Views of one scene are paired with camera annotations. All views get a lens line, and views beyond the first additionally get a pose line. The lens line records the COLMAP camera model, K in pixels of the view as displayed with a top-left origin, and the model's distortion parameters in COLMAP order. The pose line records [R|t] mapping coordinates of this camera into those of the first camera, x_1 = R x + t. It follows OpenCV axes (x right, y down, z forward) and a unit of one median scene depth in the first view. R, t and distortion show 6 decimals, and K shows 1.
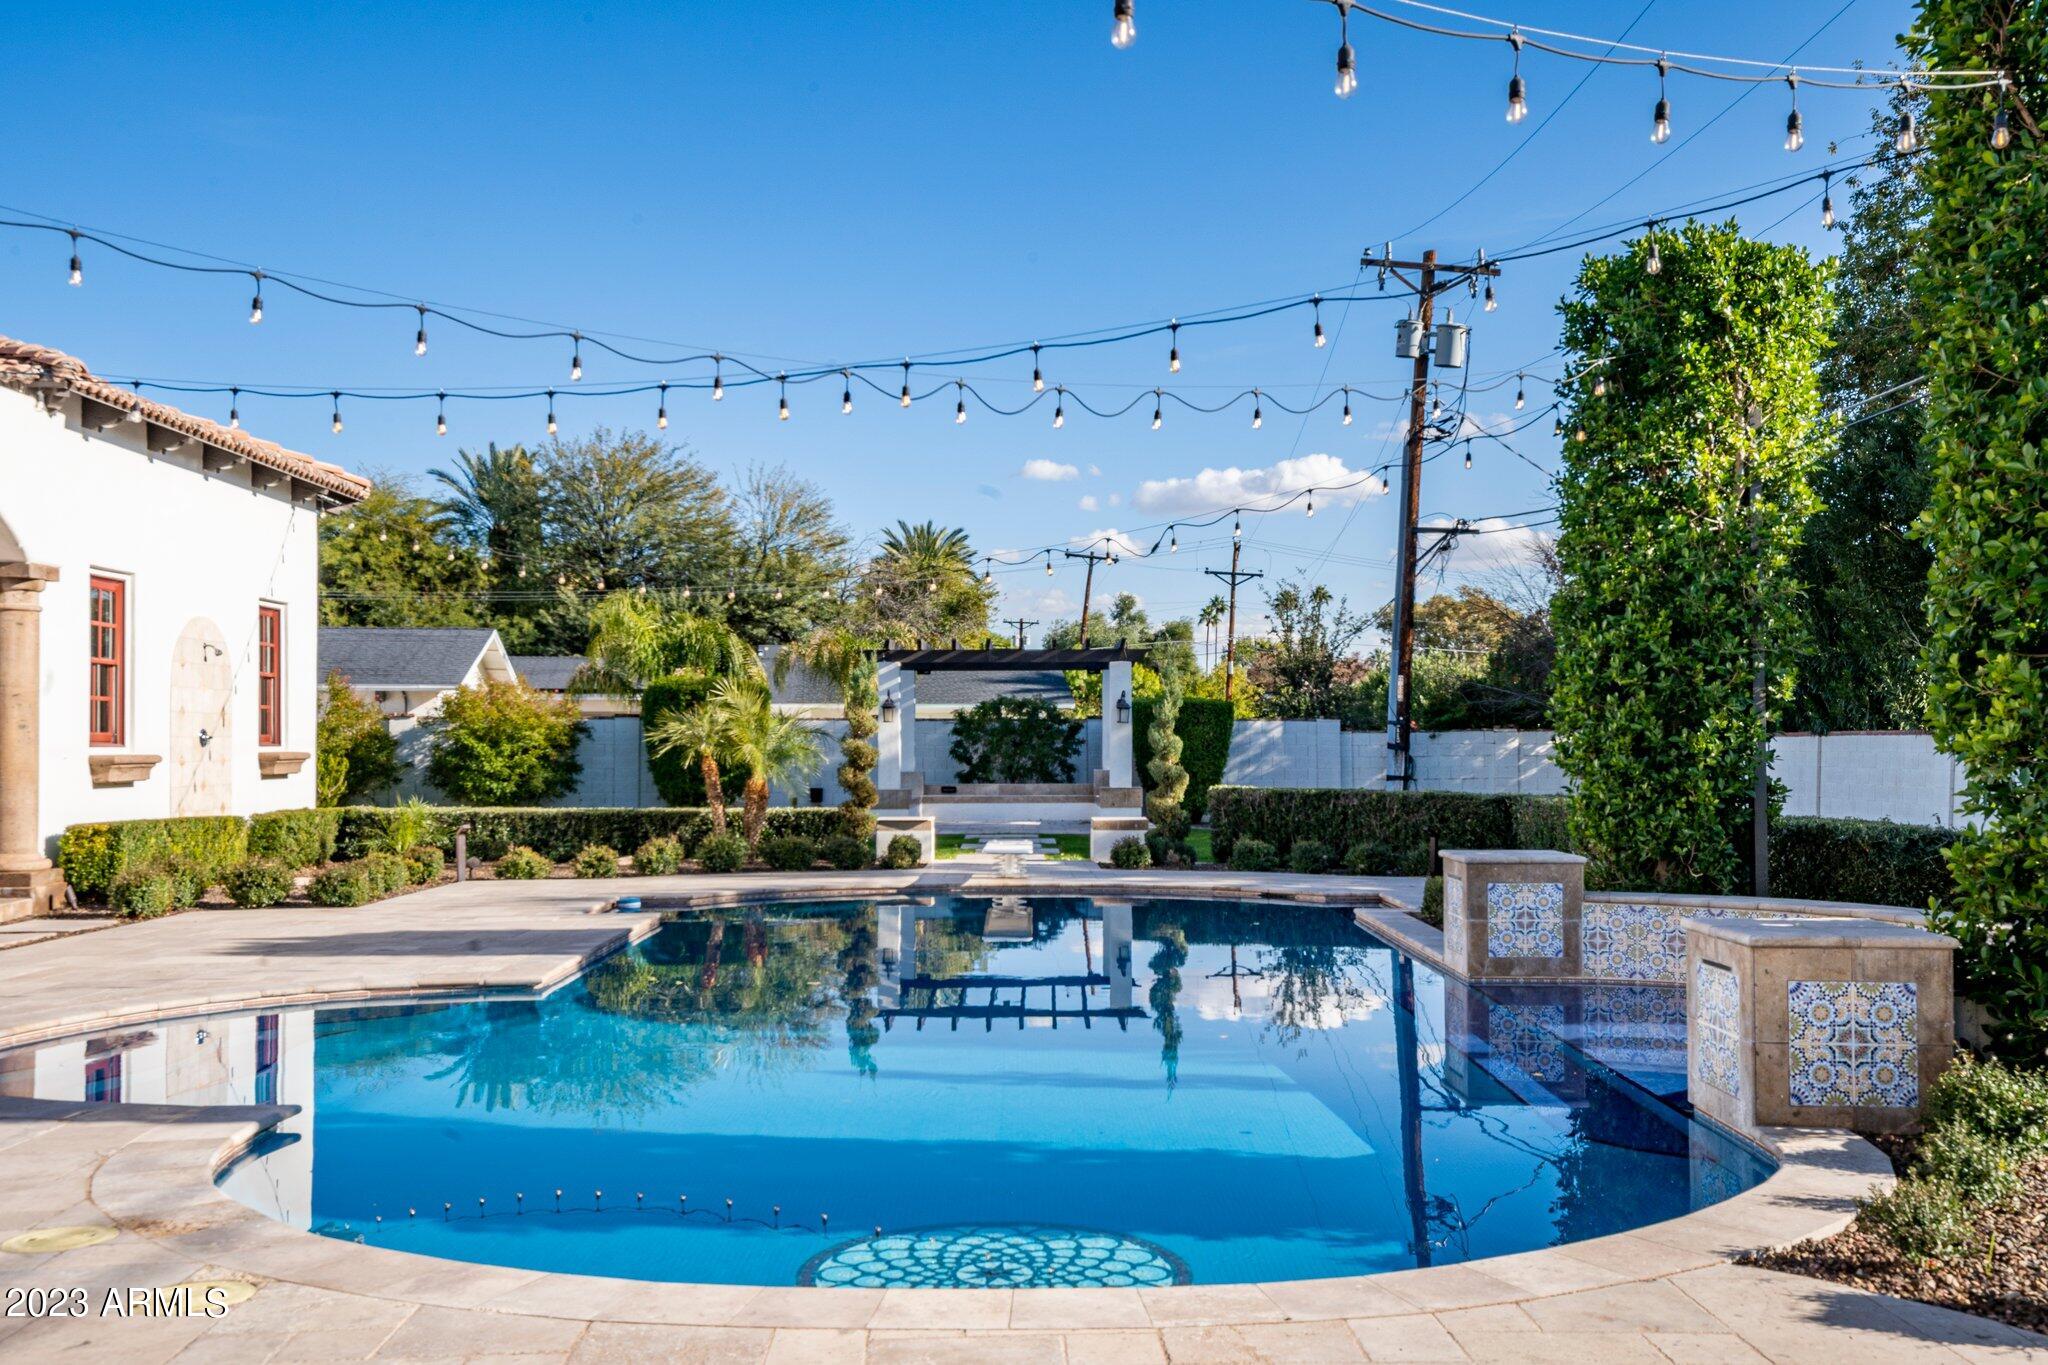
lens RADIAL K [[1943.4, 0, 1030.7], [0, 1943.4, 720.3], [0, 0, 1]] dist [0.164831, -0.008404]
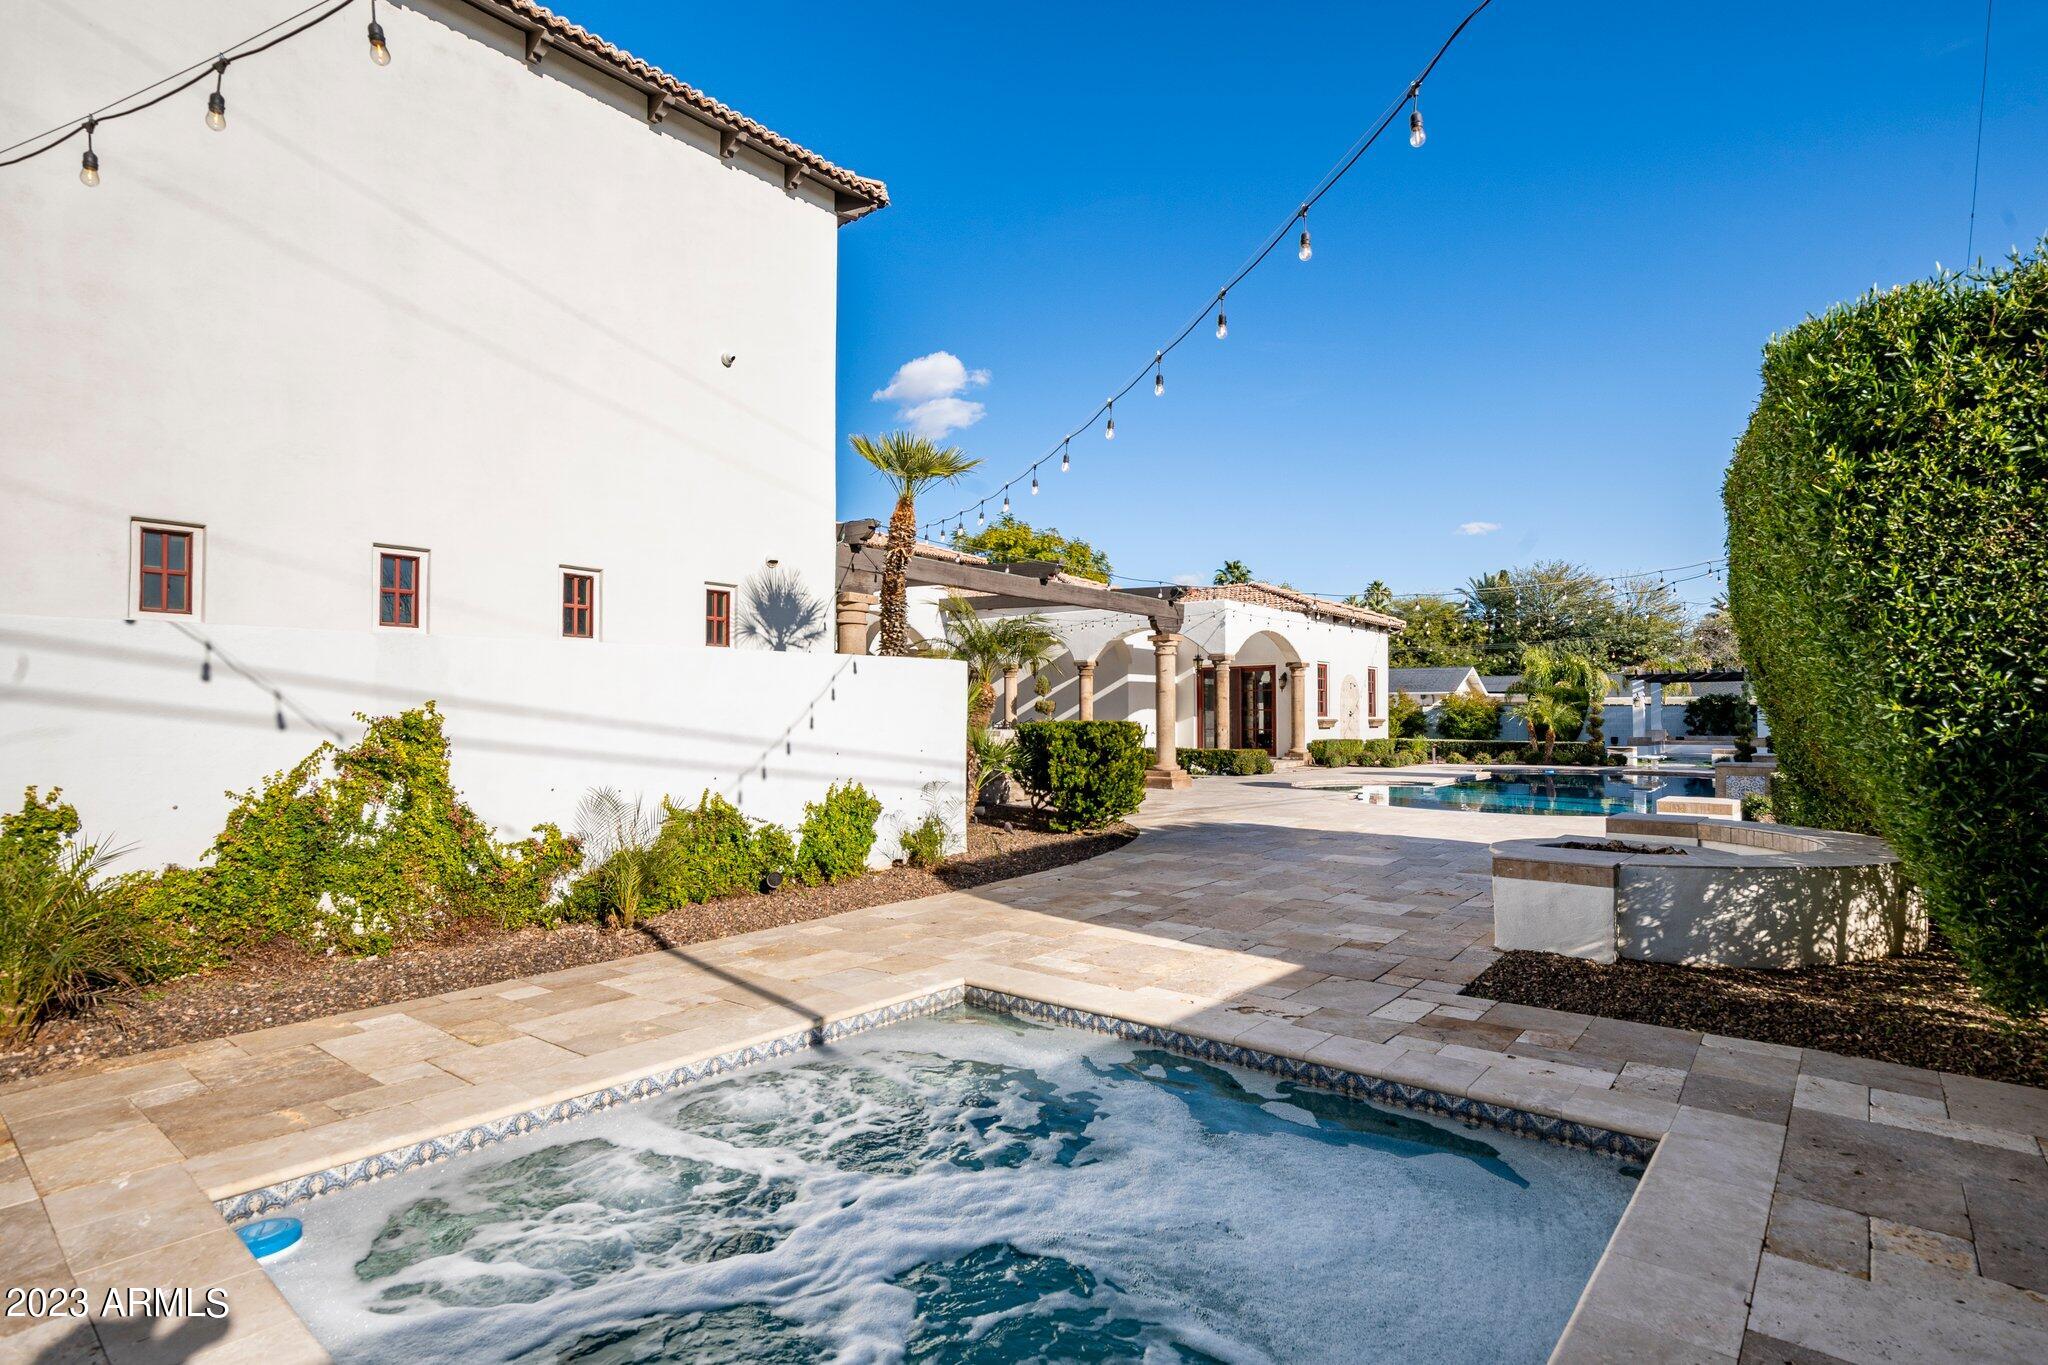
lens RADIAL K [[992.6, 0, 1024.0], [0, 992.6, 682.5], [0, 0, 1]] dist [-0.021816, 0.000071]
pose [[0.750872, -0.020568, -0.660127, 0.146796], [0.005513, 0.999675, -0.024878, -0.002896], [0.660424, 0.015041, 0.750742, -0.324019]]
